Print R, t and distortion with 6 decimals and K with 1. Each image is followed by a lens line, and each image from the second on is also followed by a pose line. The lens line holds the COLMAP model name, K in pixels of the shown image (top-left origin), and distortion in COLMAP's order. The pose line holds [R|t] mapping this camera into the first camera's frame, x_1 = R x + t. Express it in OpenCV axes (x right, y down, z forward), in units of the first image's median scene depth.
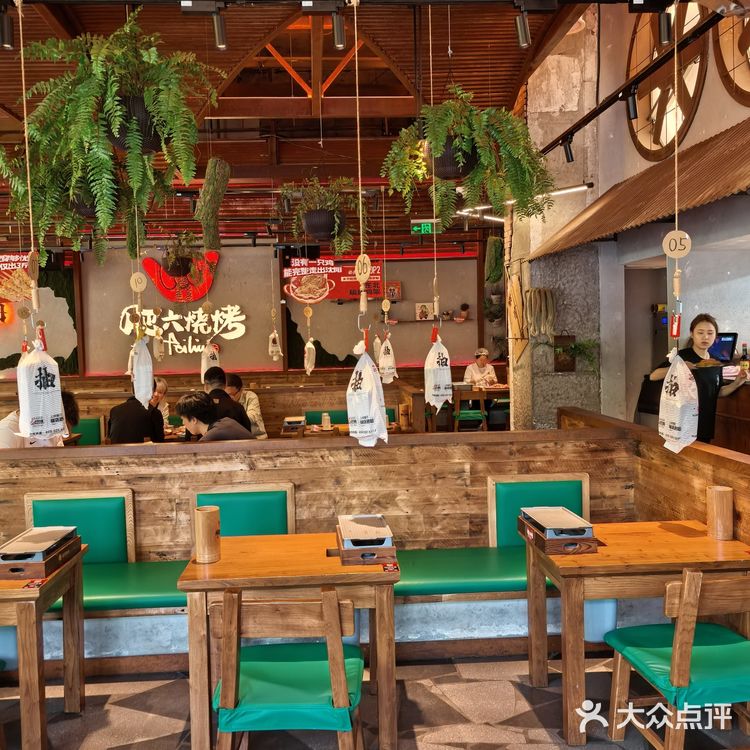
lens RADIAL K [[787.6, 0, 374.2], [0, 787.6, 373.0], [0, 0, 1]] dist [0.027355, 0.000000]
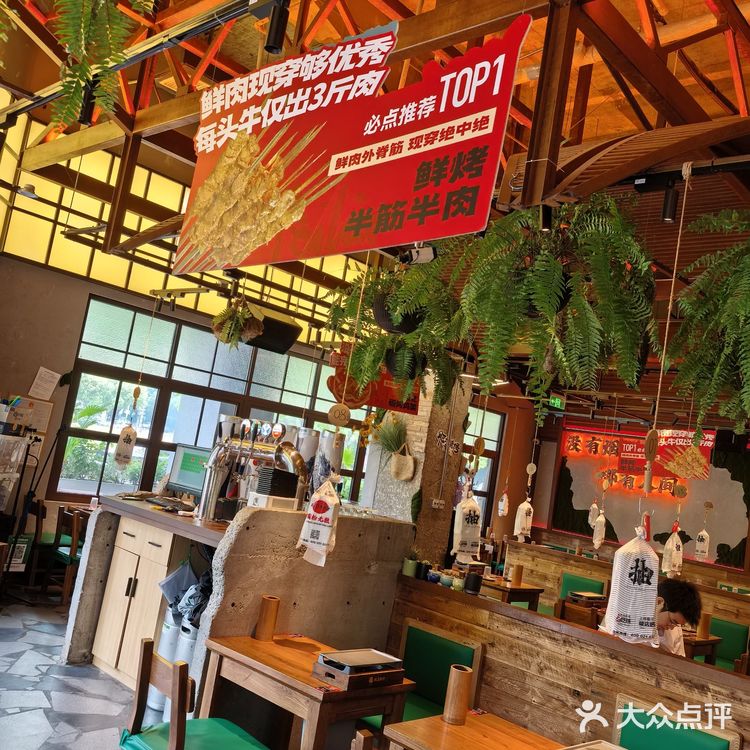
lens RADIAL K [[787.6, 0, 376.8], [0, 787.6, 376.2], [0, 0, 1]] dist [0.027355, 0.000000]
pose [[0.666884, 0.061482, -0.742621, 0.007865], [-0.220915, 0.968100, -0.118234, -0.010319], [0.711662, 0.242904, 0.659193, 0.046936]]
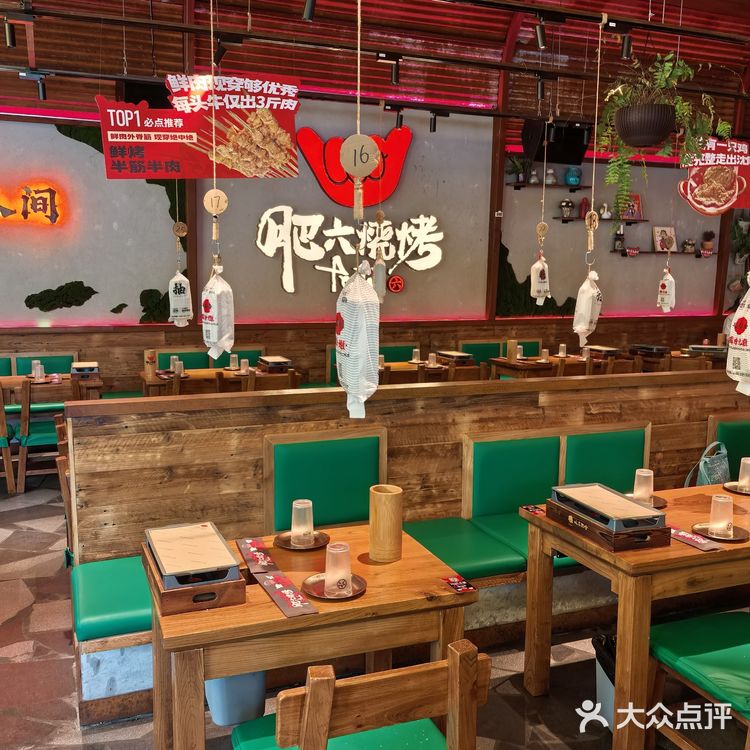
lens RADIAL K [[787.6, 0, 373.2], [0, 787.6, 378.5], [0, 0, 1]] dist [0.027355, 0.000000]
pose [[0.946870, -0.011056, 0.321426, -0.430851], [-0.015333, 0.996721, 0.079451, -0.004766], [-0.321250, -0.080158, 0.943596, 0.401730]]
